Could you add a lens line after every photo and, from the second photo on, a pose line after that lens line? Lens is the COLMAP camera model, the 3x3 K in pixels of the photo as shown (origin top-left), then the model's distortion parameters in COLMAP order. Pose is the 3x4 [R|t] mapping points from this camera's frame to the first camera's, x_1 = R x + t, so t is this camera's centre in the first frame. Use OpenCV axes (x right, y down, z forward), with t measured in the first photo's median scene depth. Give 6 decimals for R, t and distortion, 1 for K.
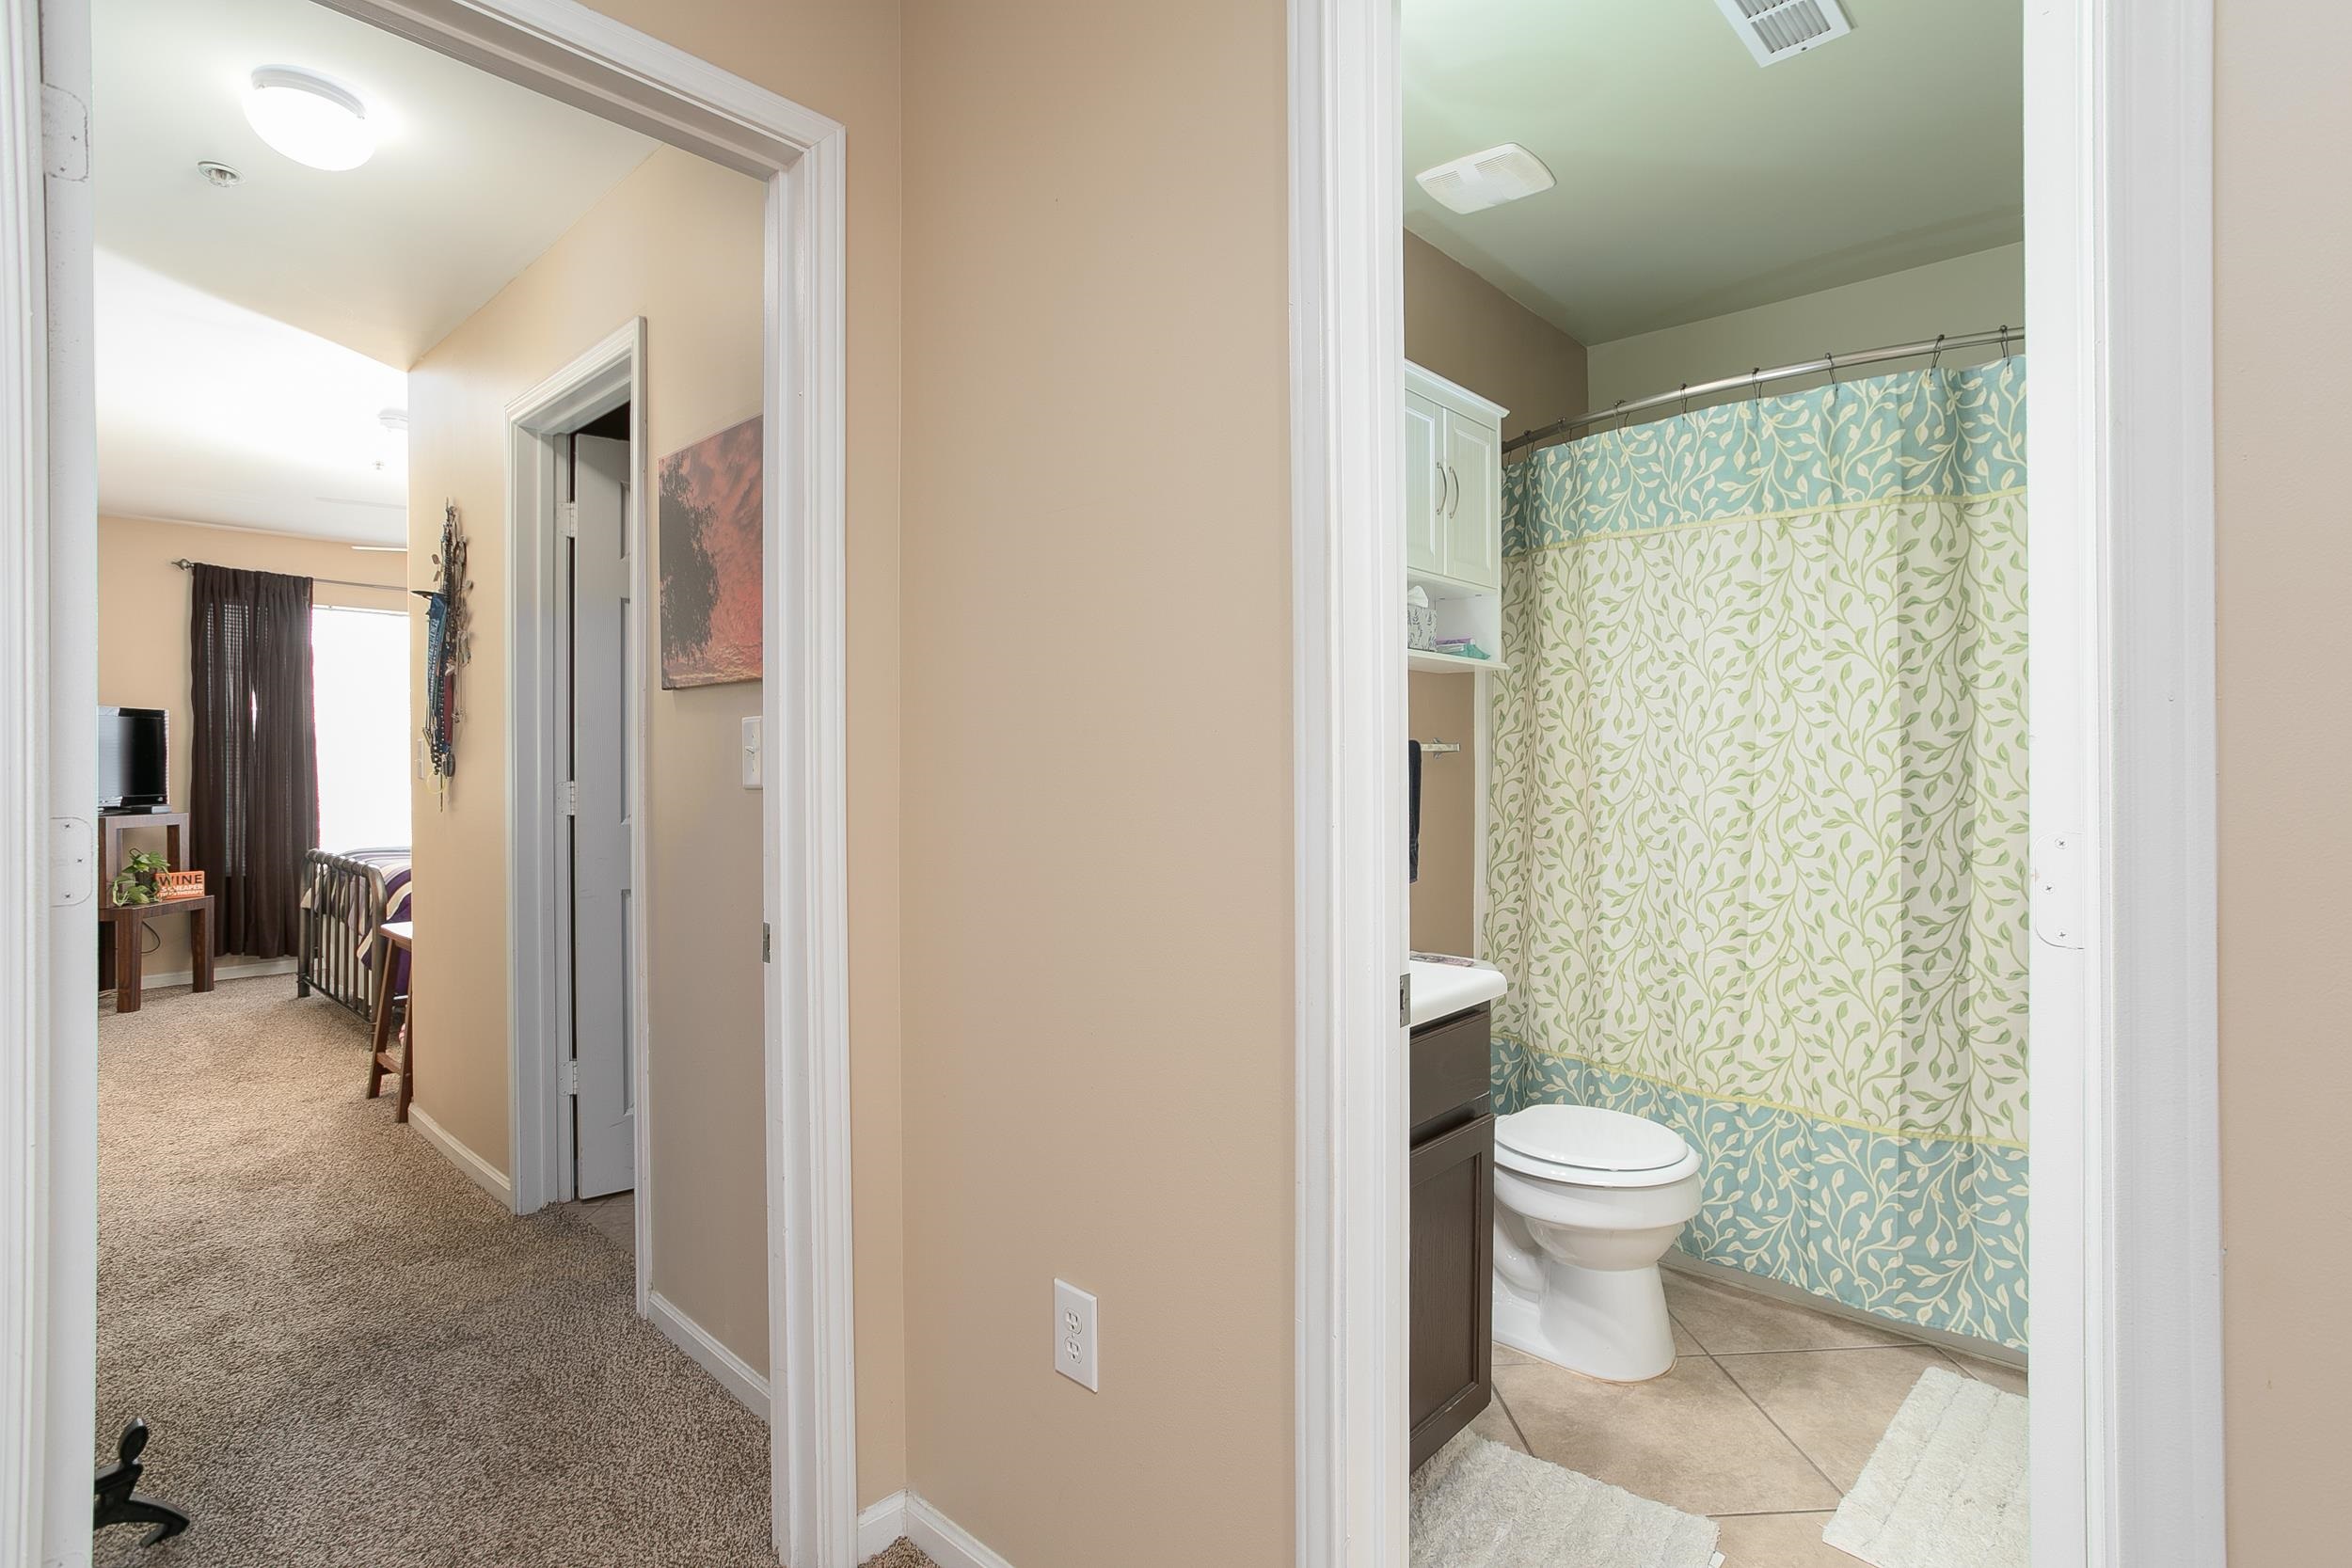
lens RADIAL K [[1159.5, 0, 1212.9], [0, 1159.5, 765.5], [0, 0, 1]] dist [-0.050428, 0.034169]
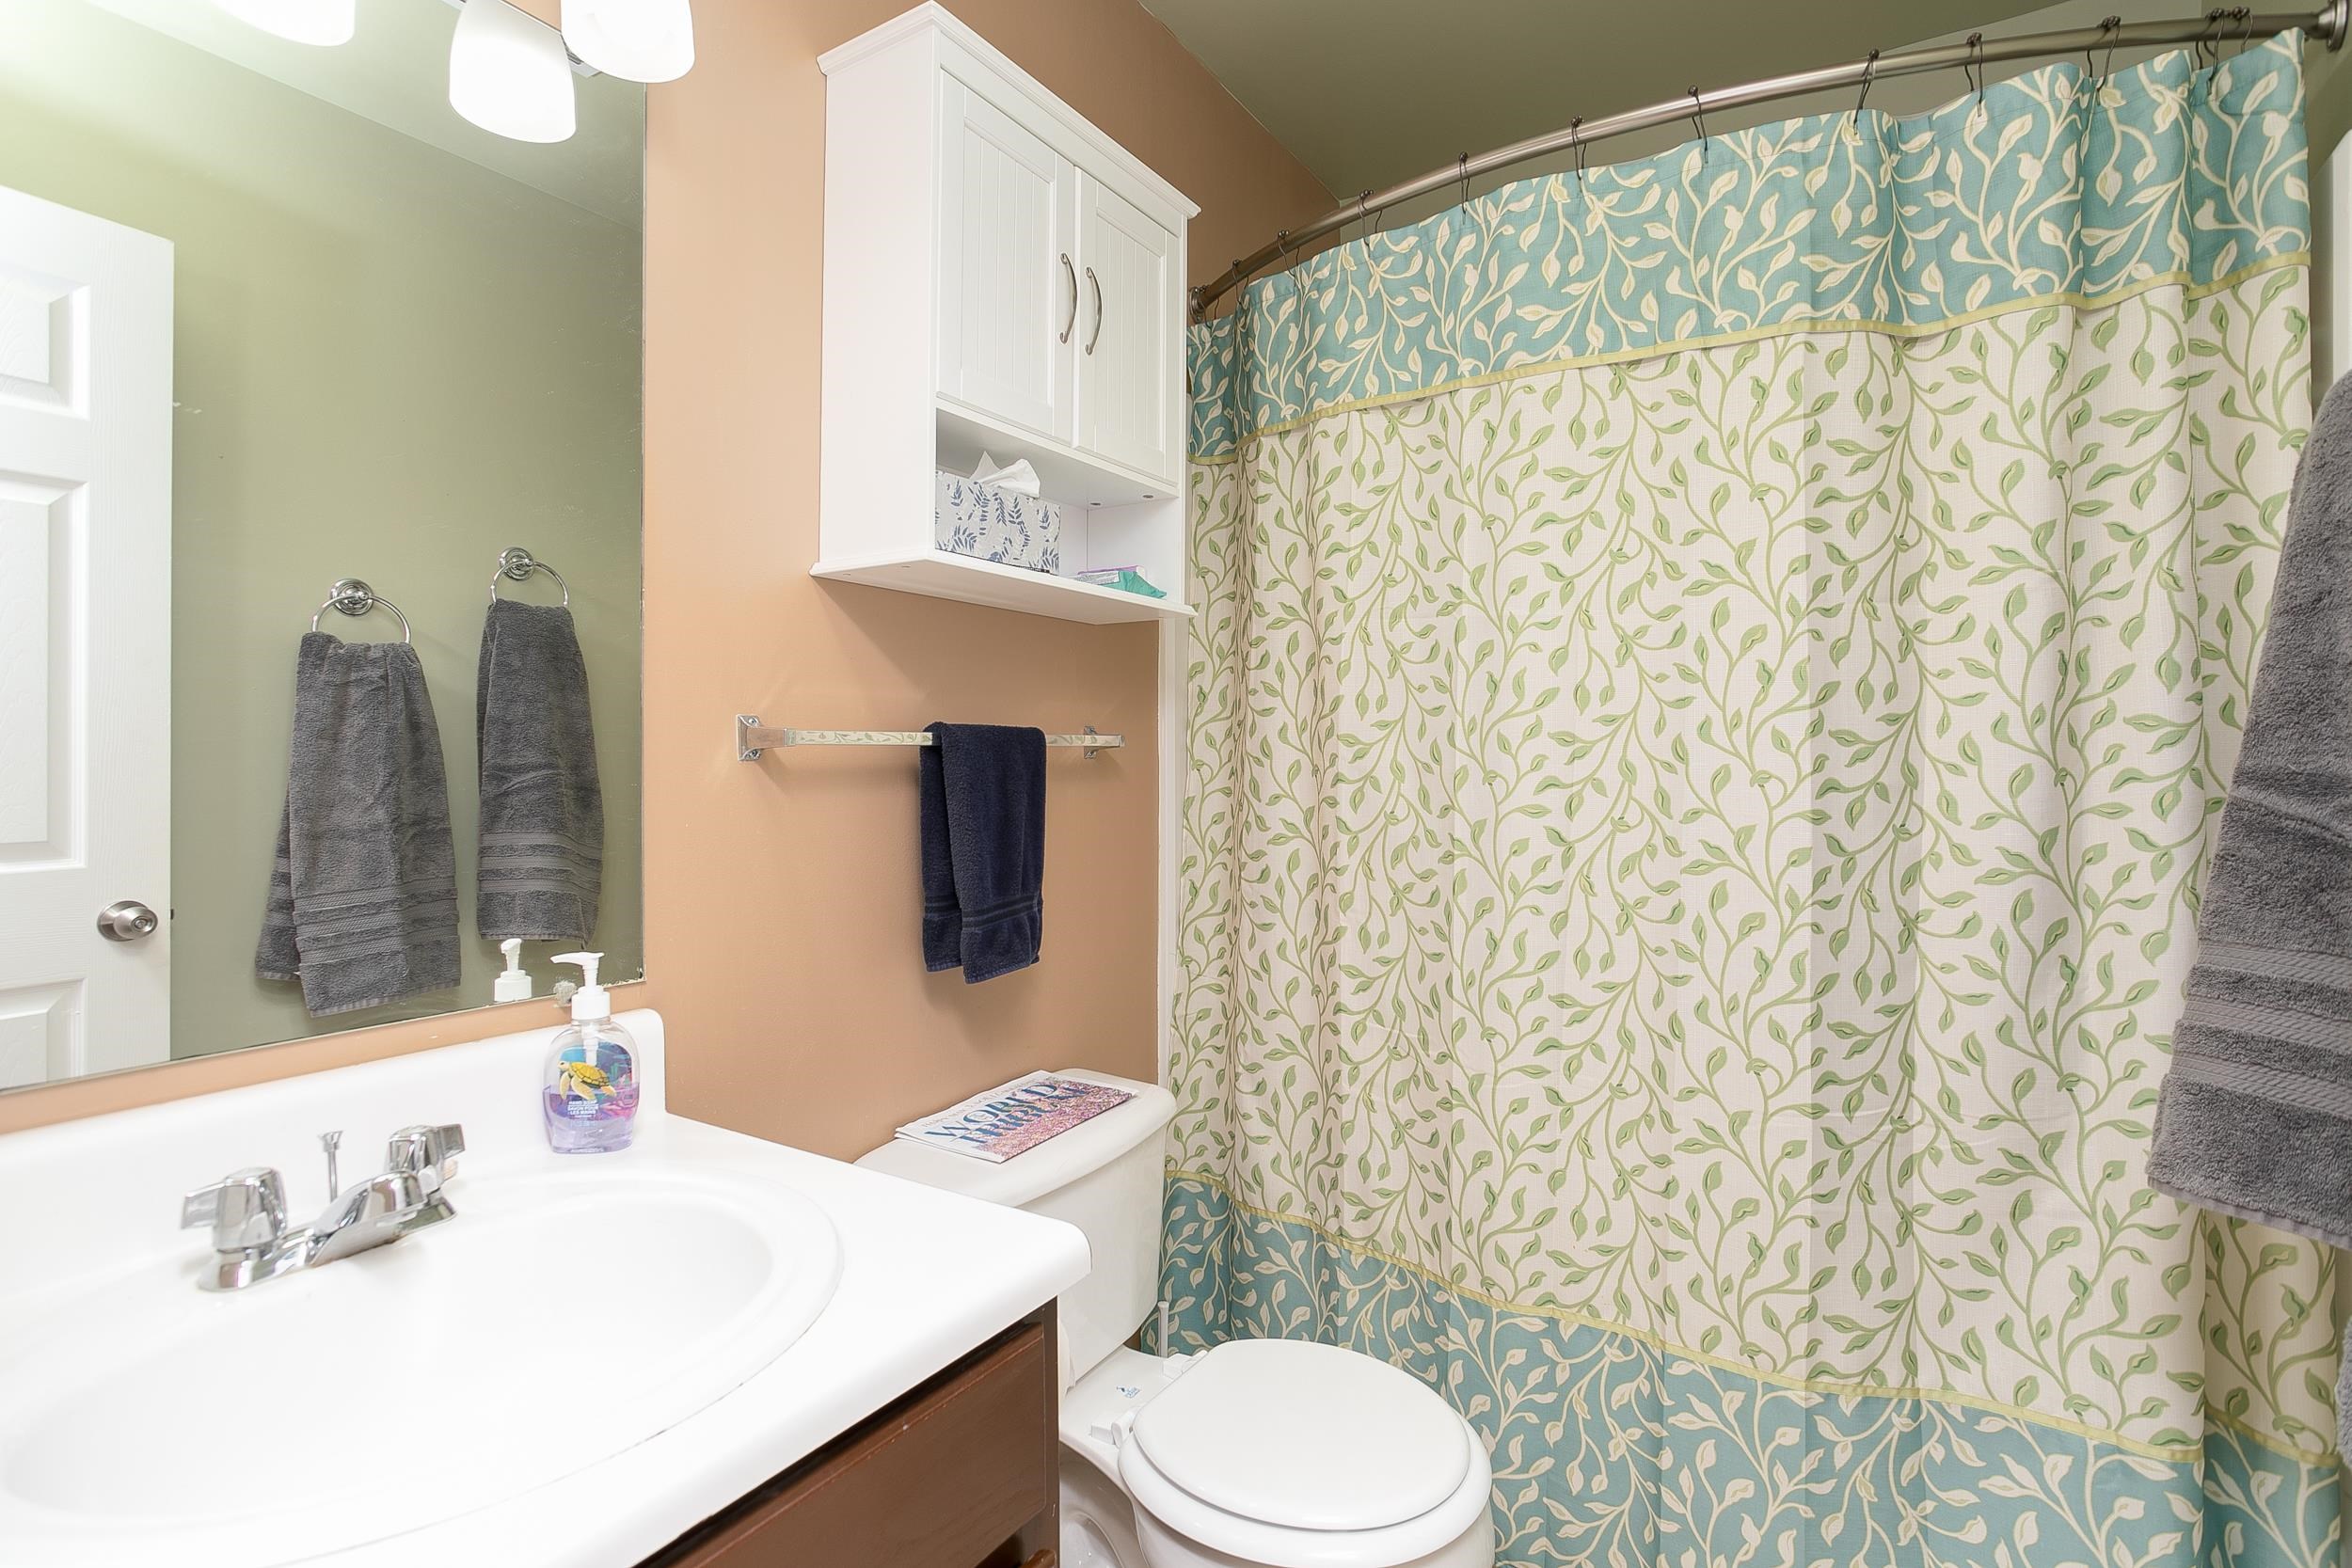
lens RADIAL K [[1159.5, 0, 1212.9], [0, 1159.5, 765.5], [0, 0, 1]] dist [-0.050428, 0.034169]
pose [[0.985131, 0.003160, 0.171774, 0.180770], [-0.002430, 0.999987, -0.004464, 0.000748], [-0.171786, 0.003980, 0.985126, 0.436521]]
